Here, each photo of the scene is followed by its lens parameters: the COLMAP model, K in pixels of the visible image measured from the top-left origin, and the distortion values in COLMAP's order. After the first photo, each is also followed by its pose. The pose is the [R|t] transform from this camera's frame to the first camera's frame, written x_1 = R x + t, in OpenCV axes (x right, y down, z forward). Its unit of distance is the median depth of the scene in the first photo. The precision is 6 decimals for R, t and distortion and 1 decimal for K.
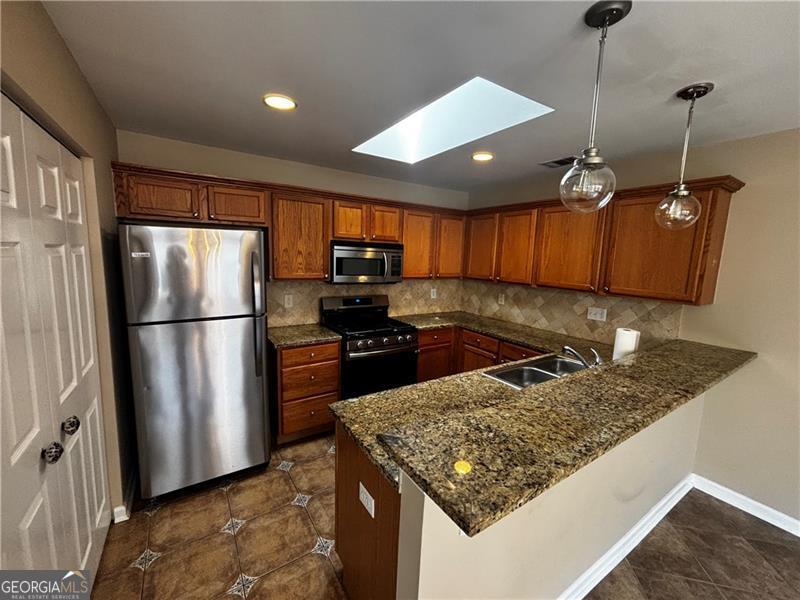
lens RADIAL K [[325.9, 0, 398.0], [0, 325.9, 297.7], [0, 0, 1]] dist [0.003723, -0.000426]
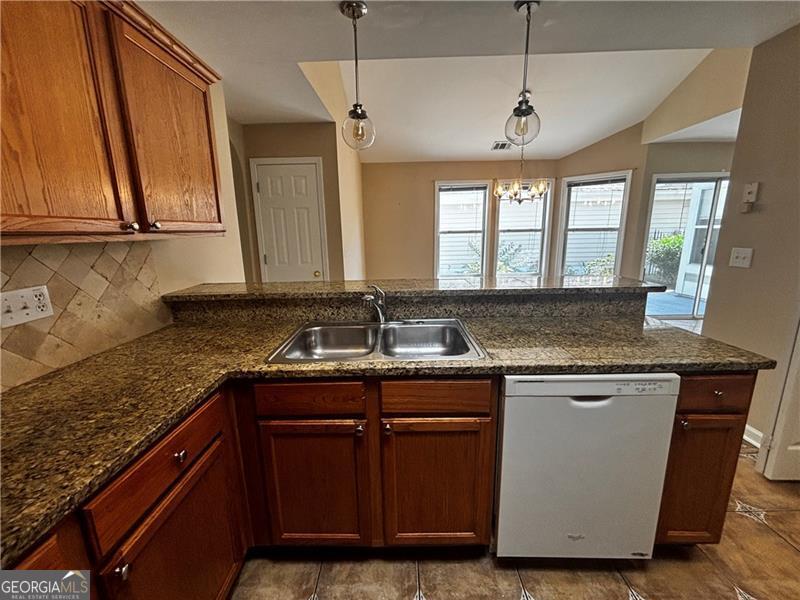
lens RADIAL K [[325.9, 0, 398.0], [0, 325.9, 297.7], [0, 0, 1]] dist [0.003723, -0.000426]
pose [[-0.833267, -0.134823, 0.536179, 0.094667], [0.063378, 0.940123, 0.334890, -0.084670], [-0.549226, 0.313035, -0.774829, 1.617063]]
